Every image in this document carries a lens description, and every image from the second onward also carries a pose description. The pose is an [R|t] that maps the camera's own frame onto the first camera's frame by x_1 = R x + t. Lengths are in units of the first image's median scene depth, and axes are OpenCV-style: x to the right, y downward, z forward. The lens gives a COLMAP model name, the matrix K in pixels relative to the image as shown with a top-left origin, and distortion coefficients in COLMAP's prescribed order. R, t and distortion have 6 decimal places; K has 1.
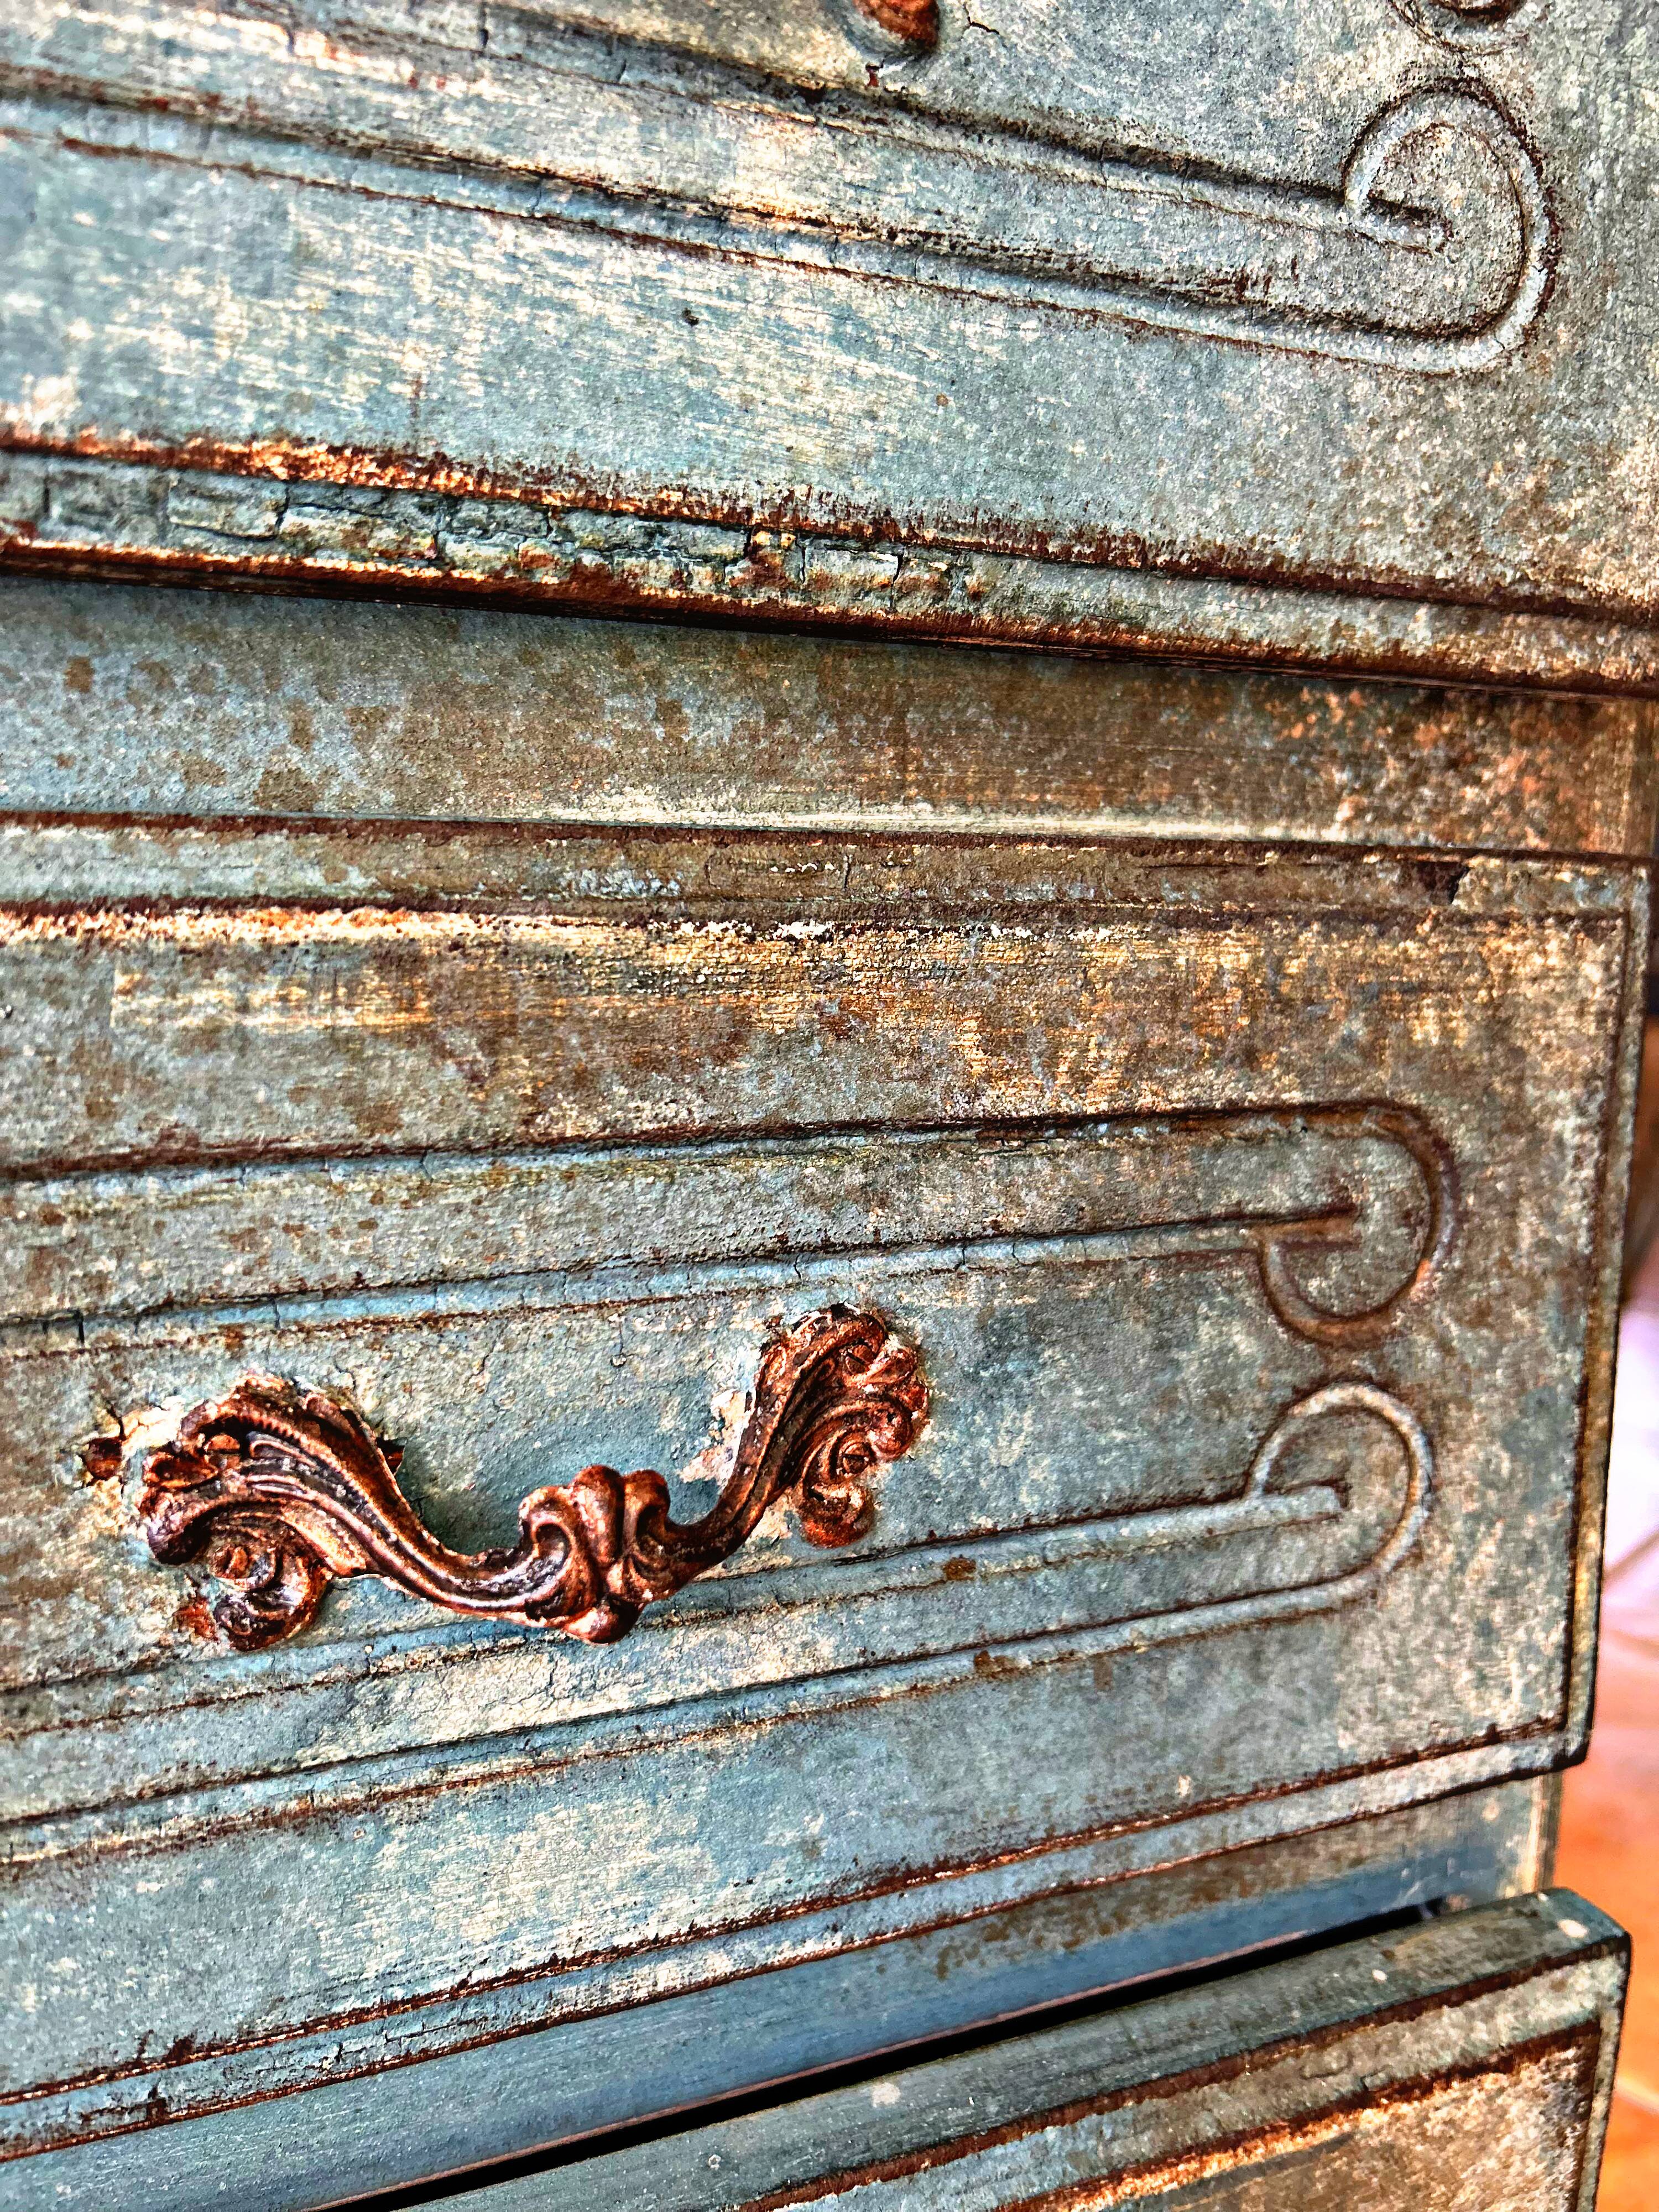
lens RADIAL K [[1722.5, 0, 829.2], [0, 1722.5, 1118.0], [0, 0, 1]] dist [0.031461, -0.067495]
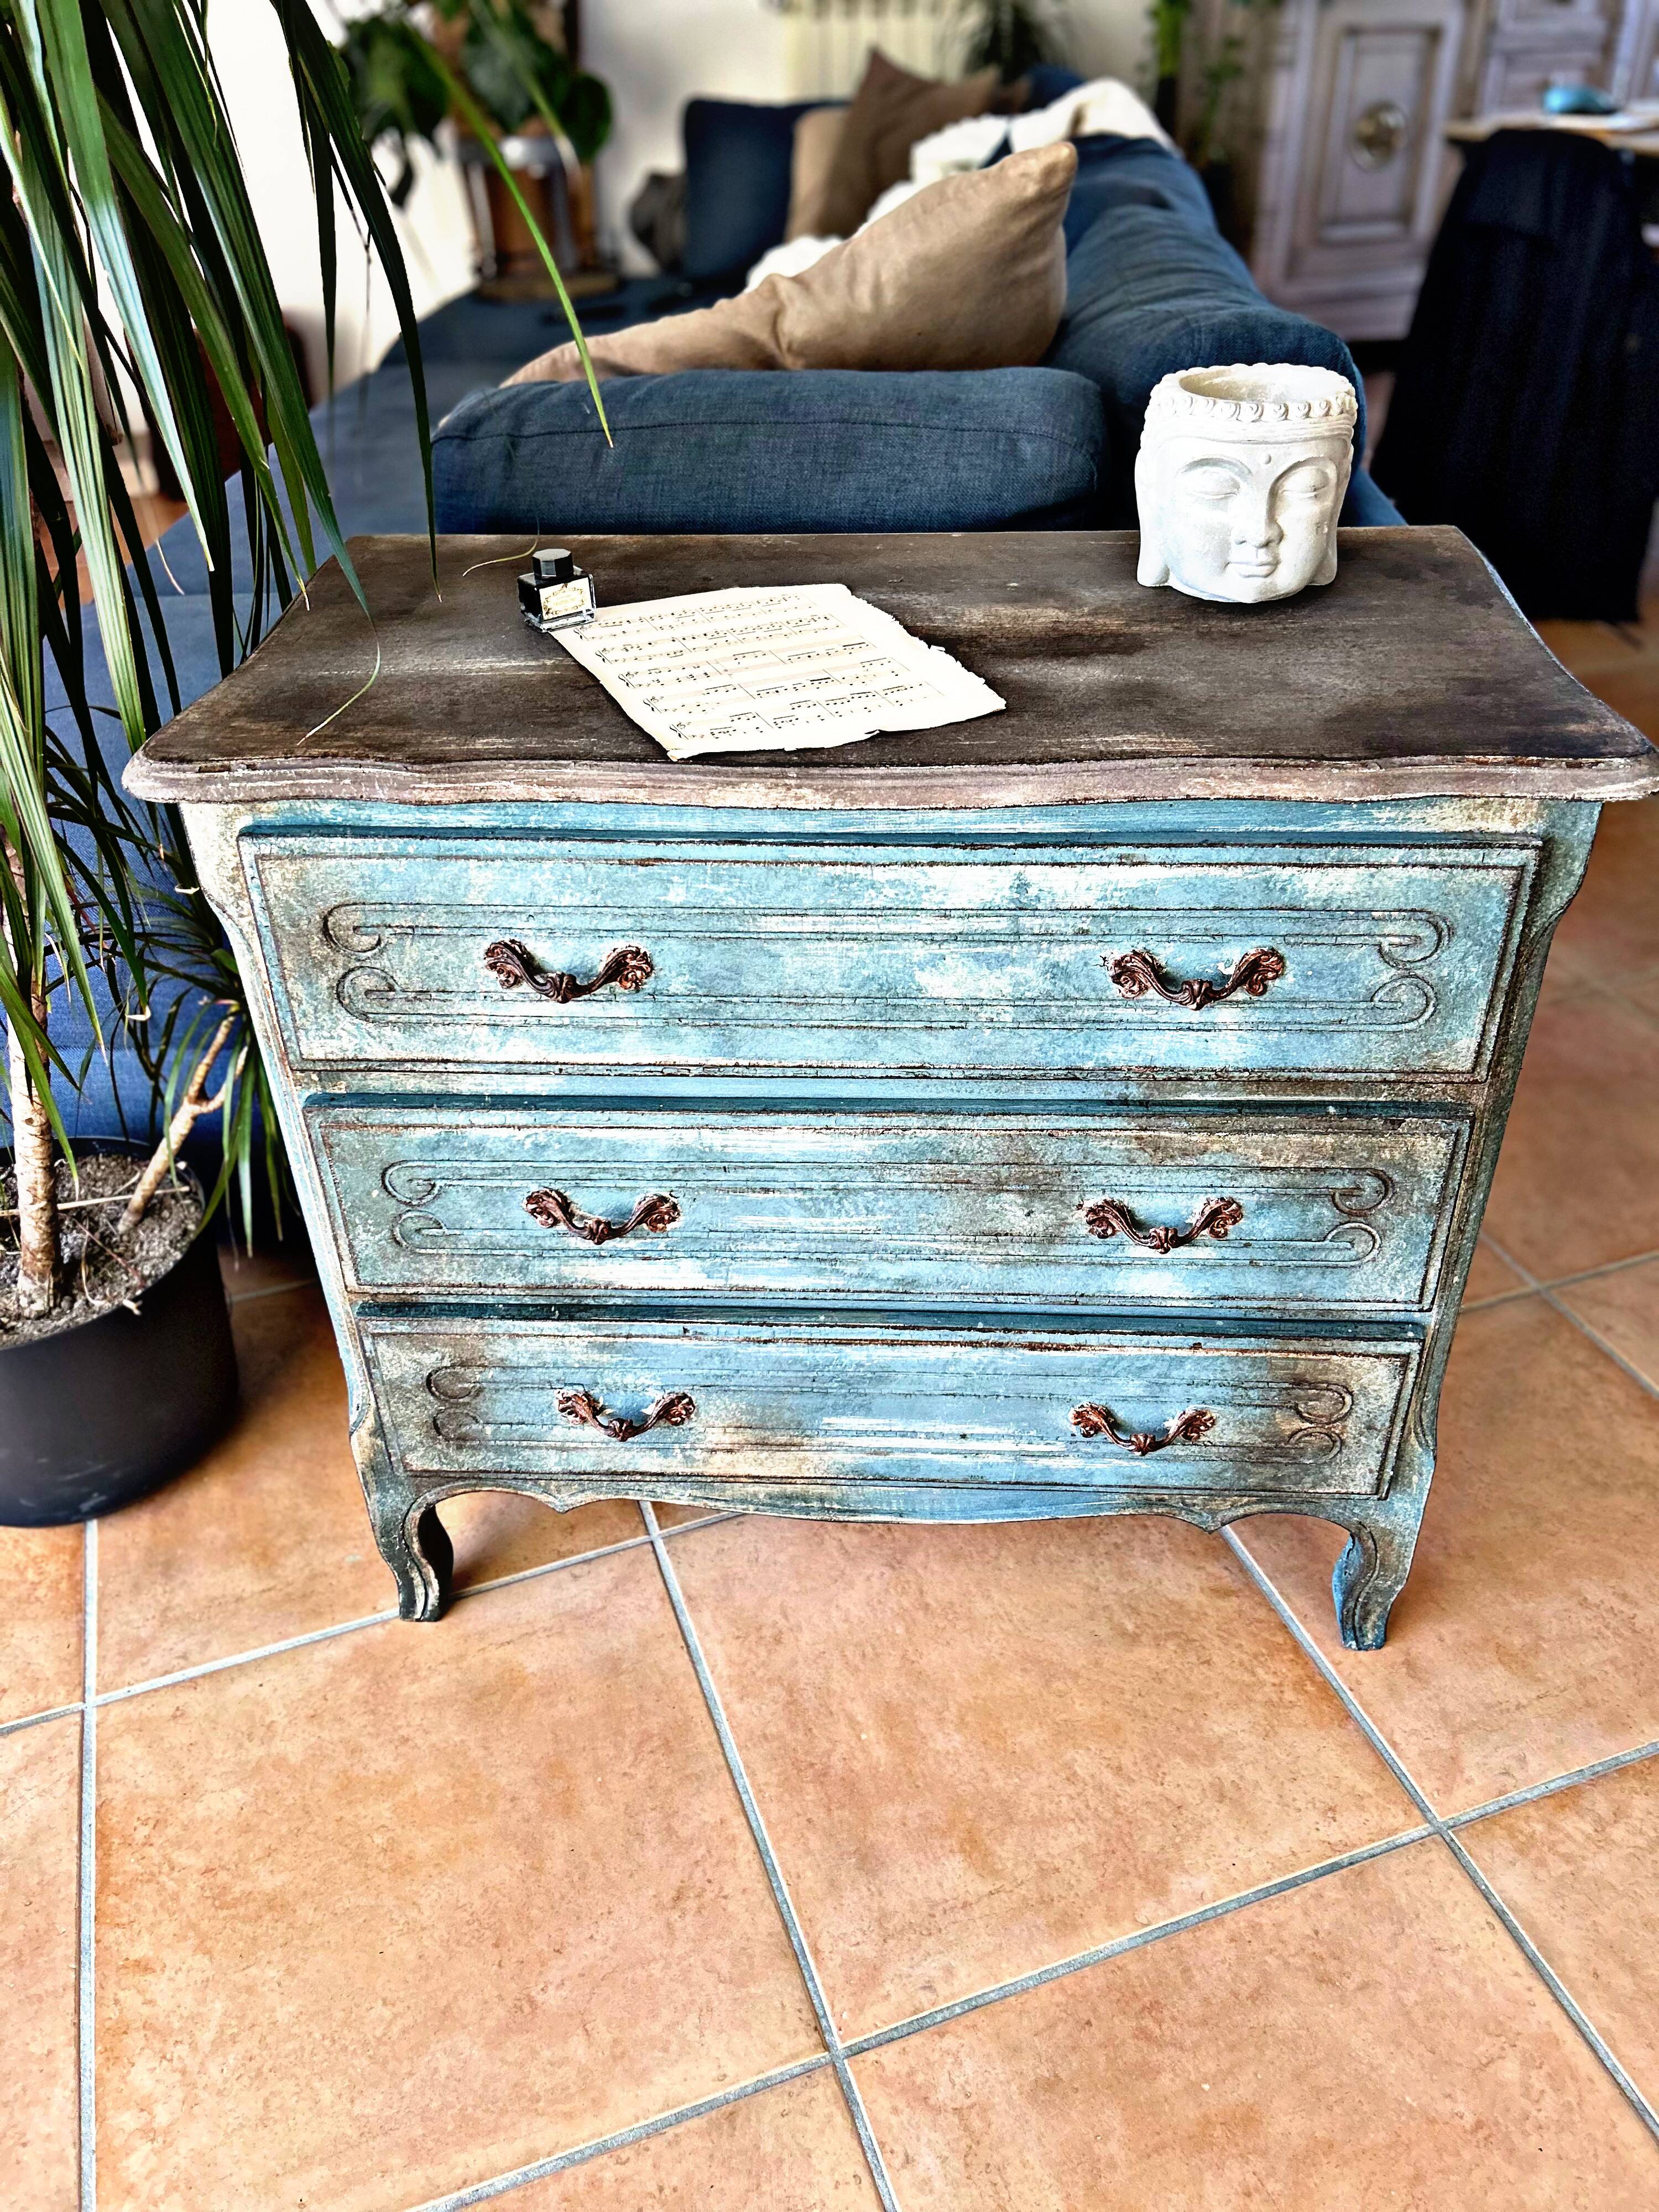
lens RADIAL K [[1662.4, 0, 829.5], [0, 1662.4, 1106.0], [0, 0, 1]] dist [0.180208, -0.510940]
pose [[0.897312, 0.212049, -0.387126, 0.774697], [-0.024945, 0.900007, 0.435162, -2.121311], [0.440692, -0.380819, 0.812876, -3.185845]]
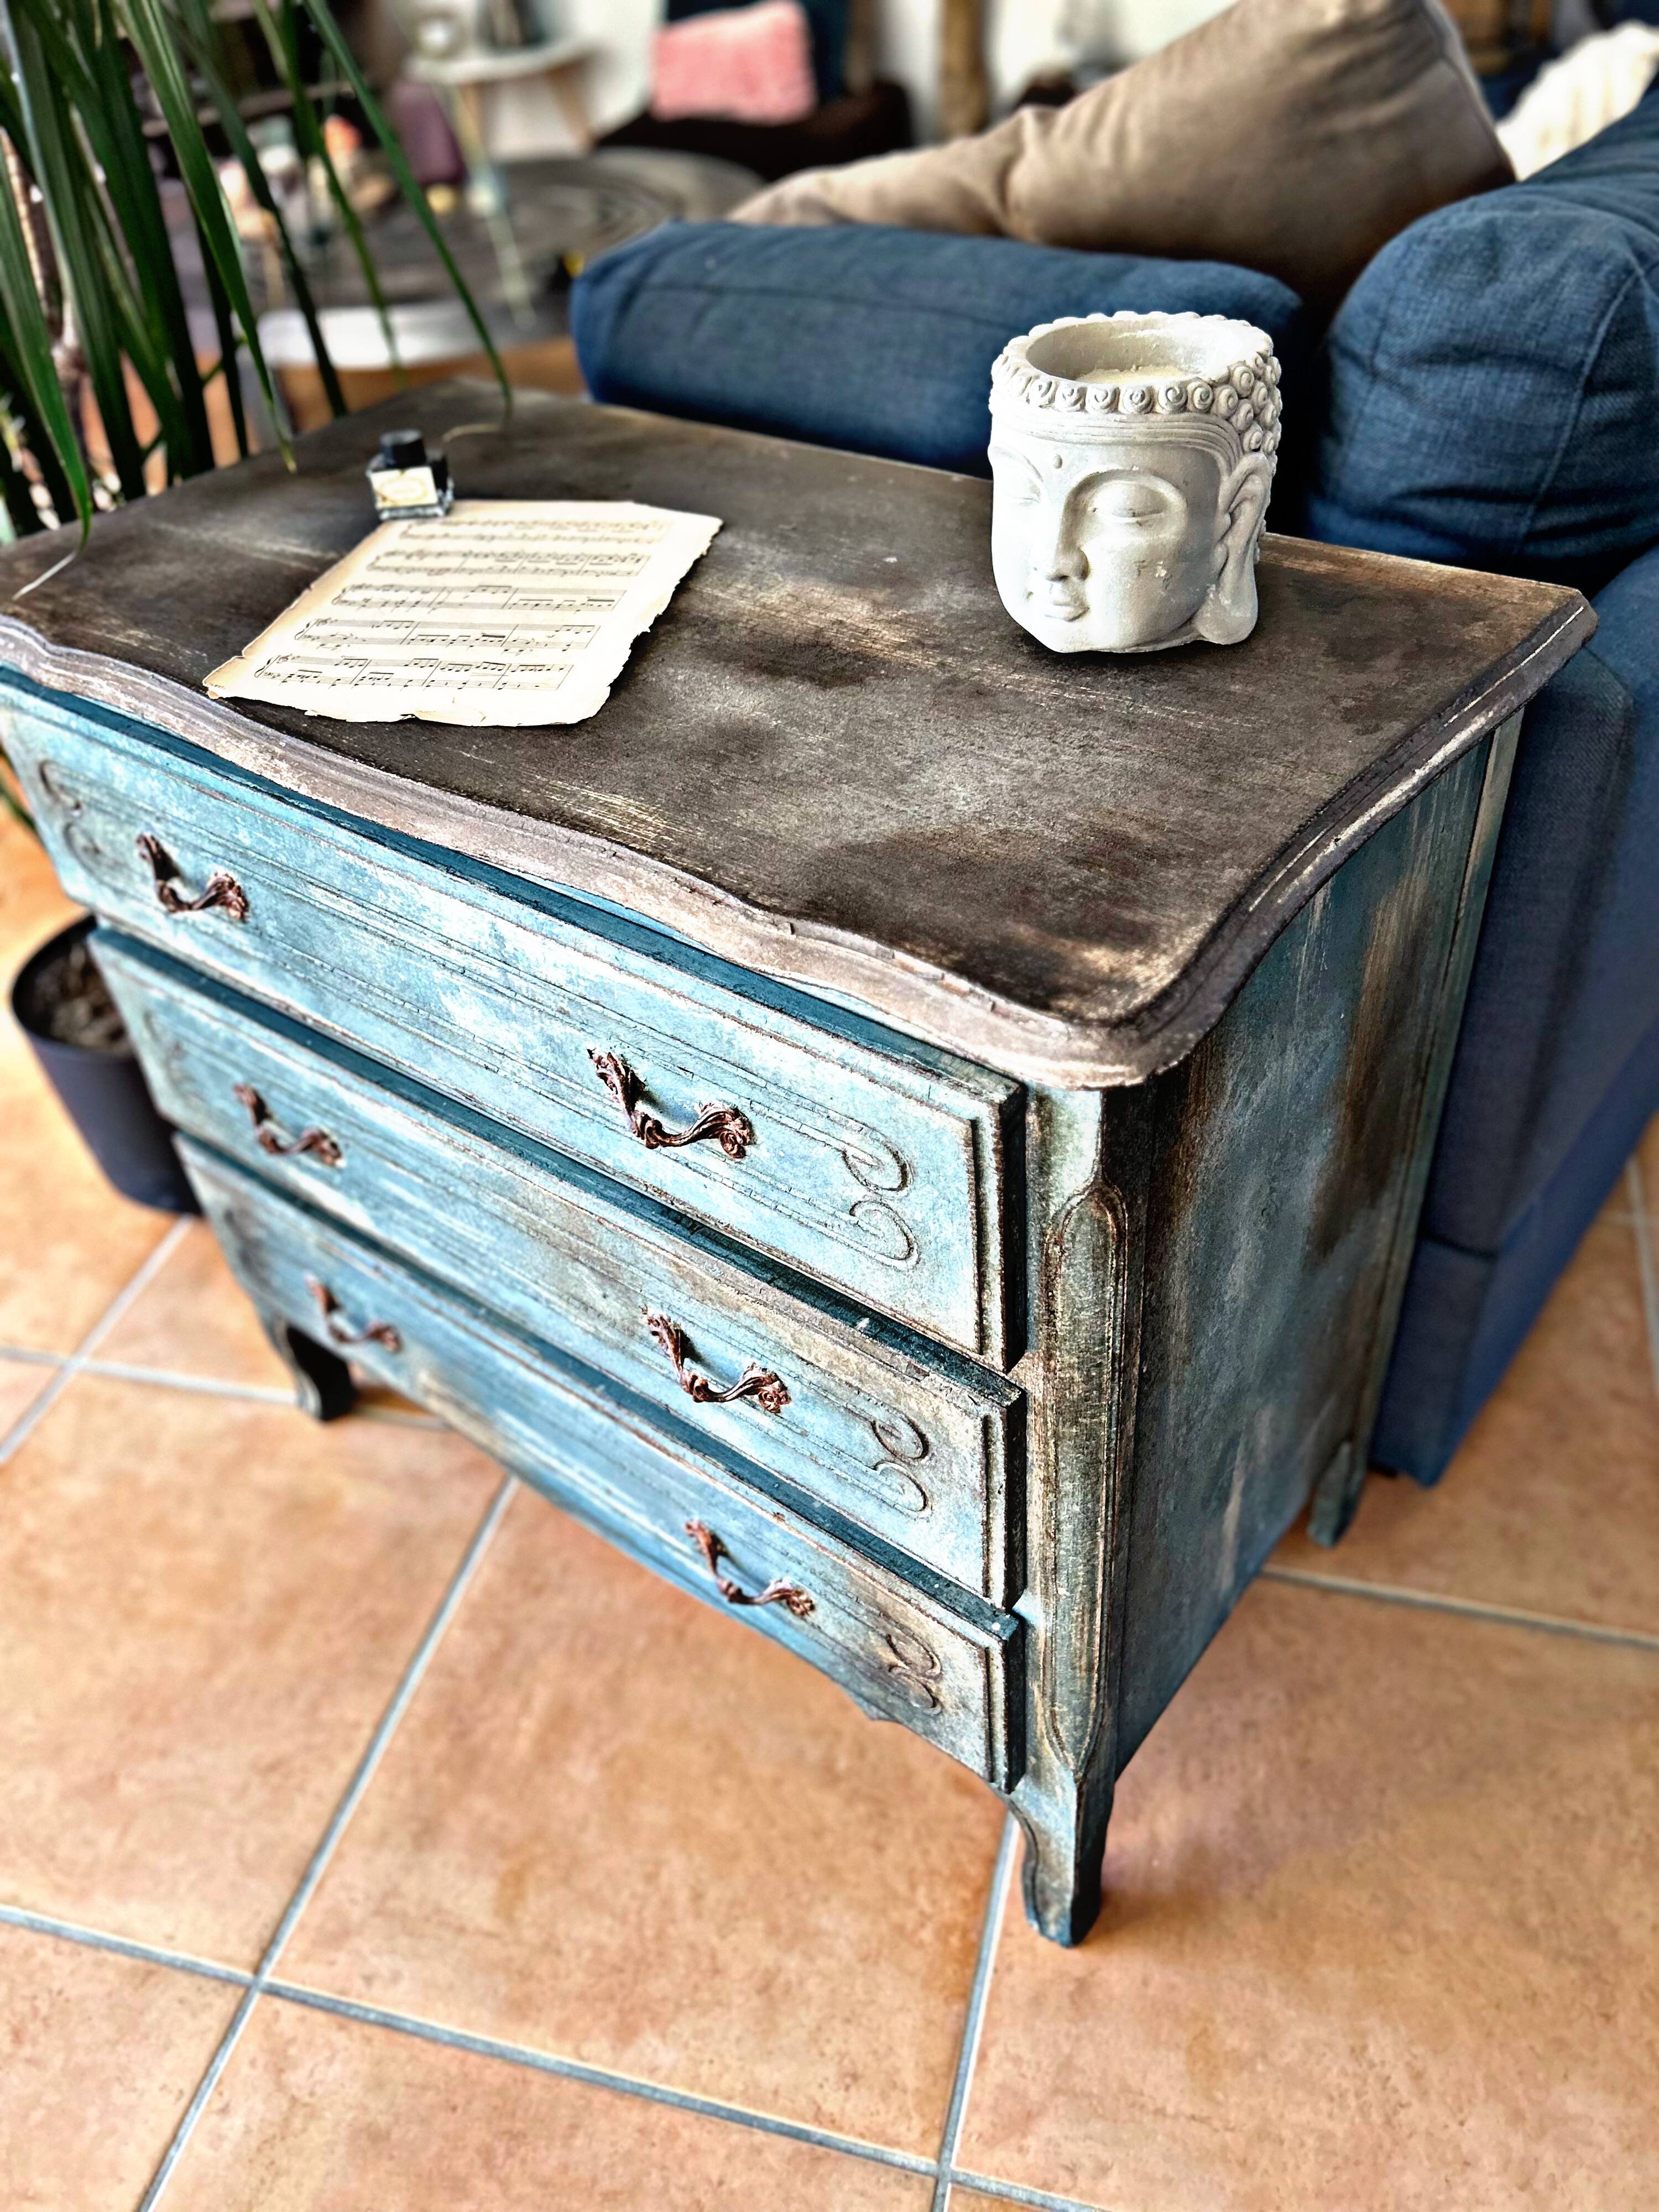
lens RADIAL K [[1693.5, 0, 824.8], [0, 1693.5, 1112.4], [0, 0, 1]] dist [0.088607, -0.222976]
pose [[0.478444, 0.514760, -0.711417, 2.503668], [-0.053056, 0.825626, 0.561717, -2.539495], [0.876514, -0.231006, 0.422327, -0.384865]]
